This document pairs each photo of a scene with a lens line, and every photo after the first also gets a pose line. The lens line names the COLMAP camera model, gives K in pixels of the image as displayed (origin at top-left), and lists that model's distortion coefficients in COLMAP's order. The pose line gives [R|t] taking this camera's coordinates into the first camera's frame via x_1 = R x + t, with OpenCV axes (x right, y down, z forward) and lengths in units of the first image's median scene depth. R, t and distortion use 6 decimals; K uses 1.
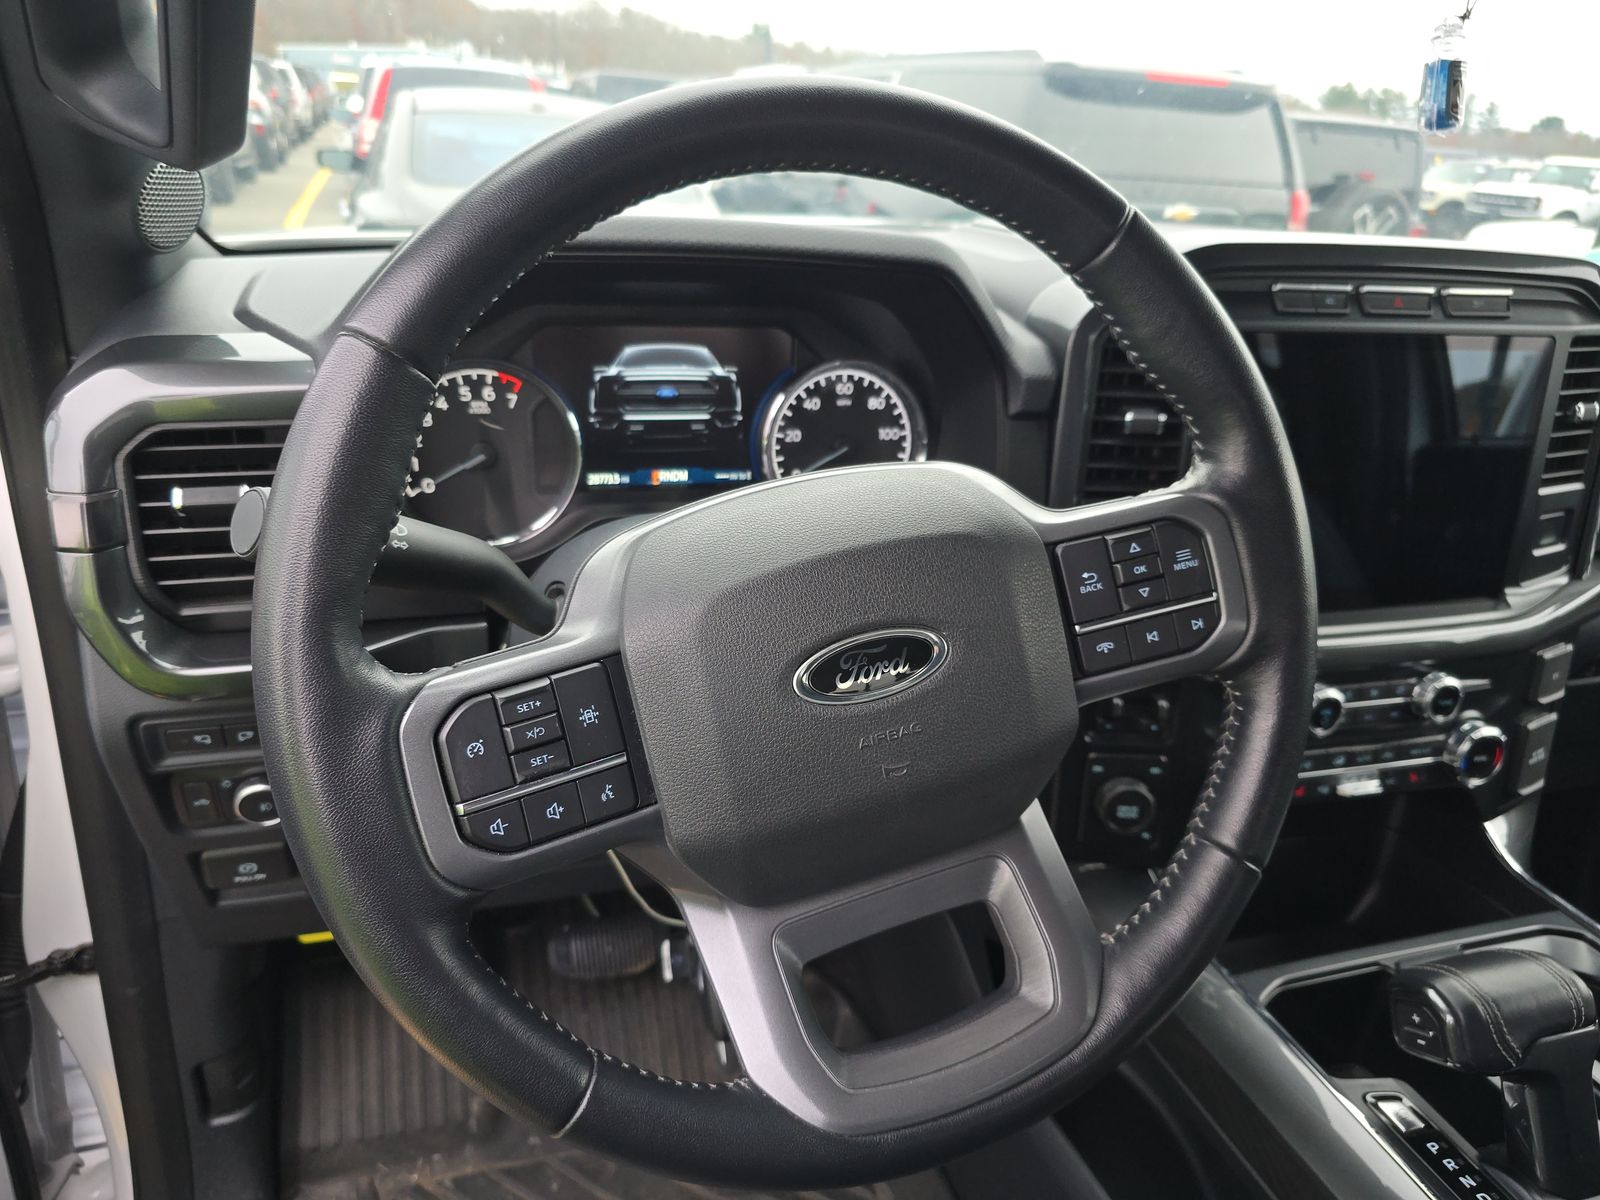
lens RADIAL K [[1089.0, 0, 800.0], [0, 1089.0, 600.0], [0, 0, 1]] dist [0.039736, -0.039758]
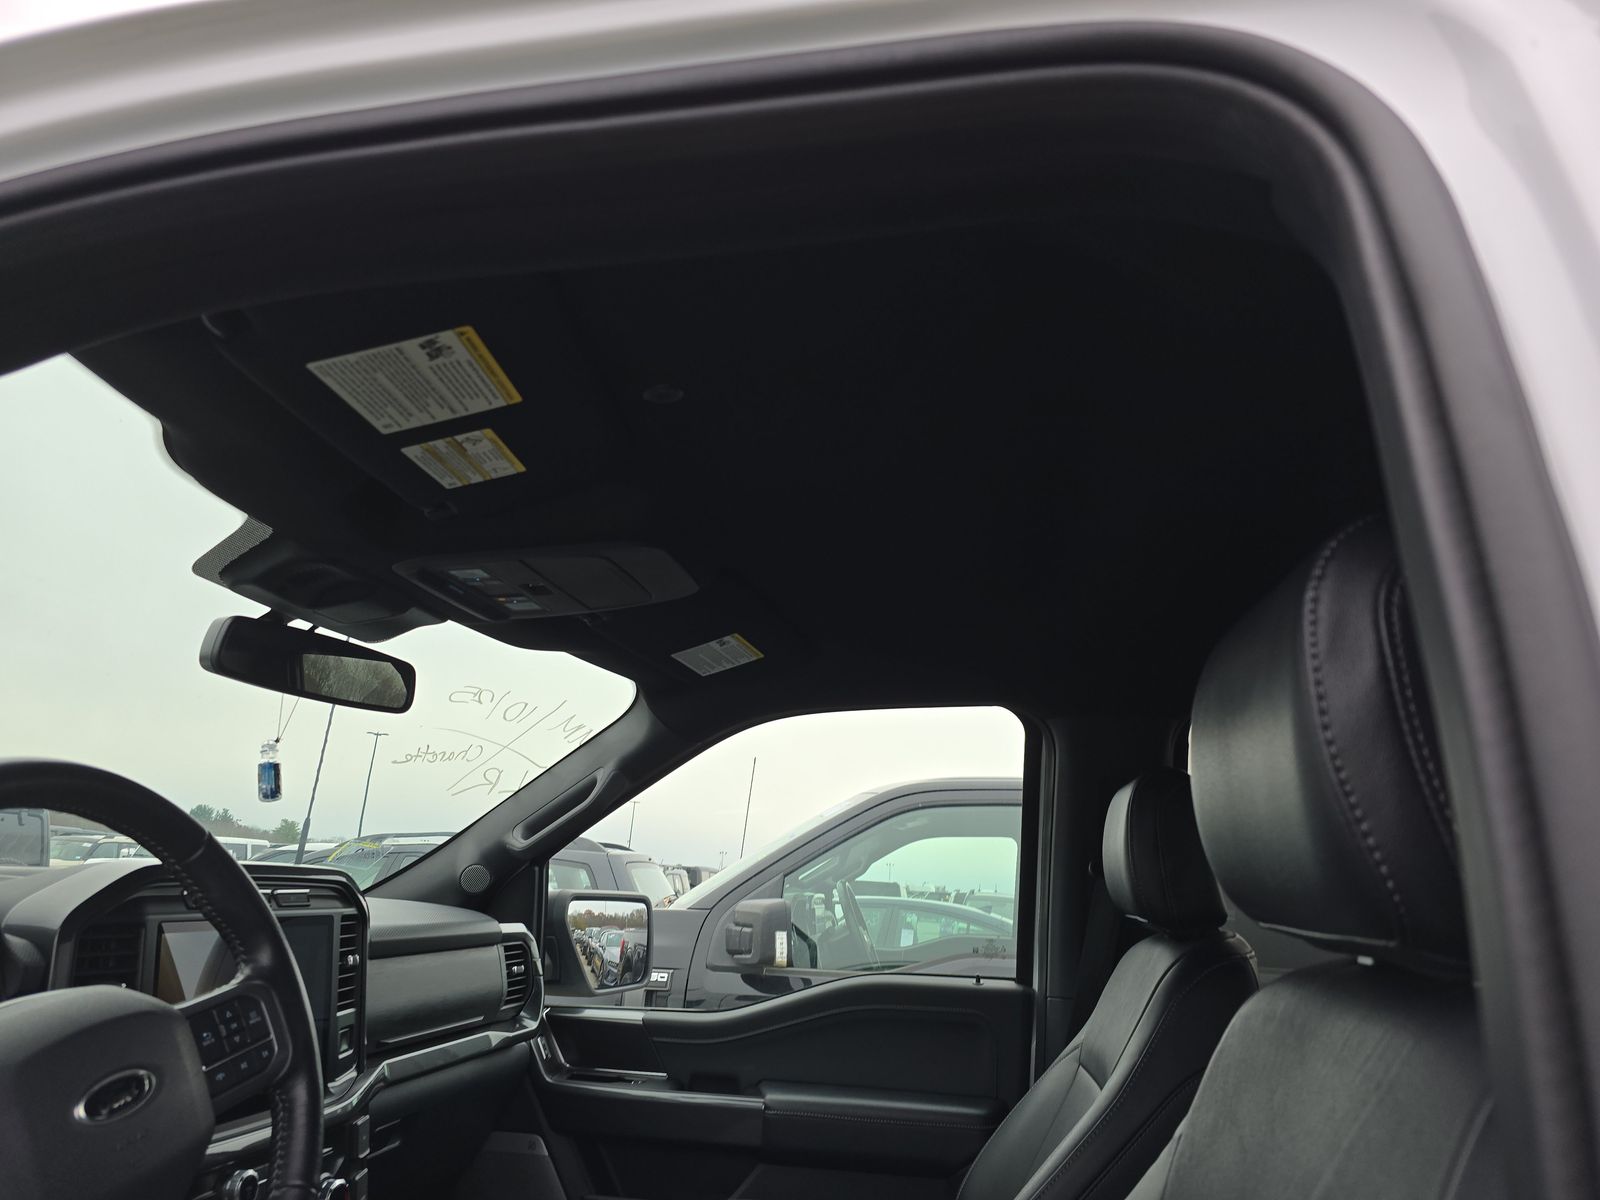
lens RADIAL K [[1062.7, 0, 804.8], [0, 1062.7, 597.6], [0, 0, 1]] dist [0.063196, -0.050973]
pose [[0.451057, 0.187105, 0.872662, -0.547354], [0.335242, 0.870658, -0.359954, 0.182235], [-0.827140, 0.454913, 0.329991, -0.382609]]
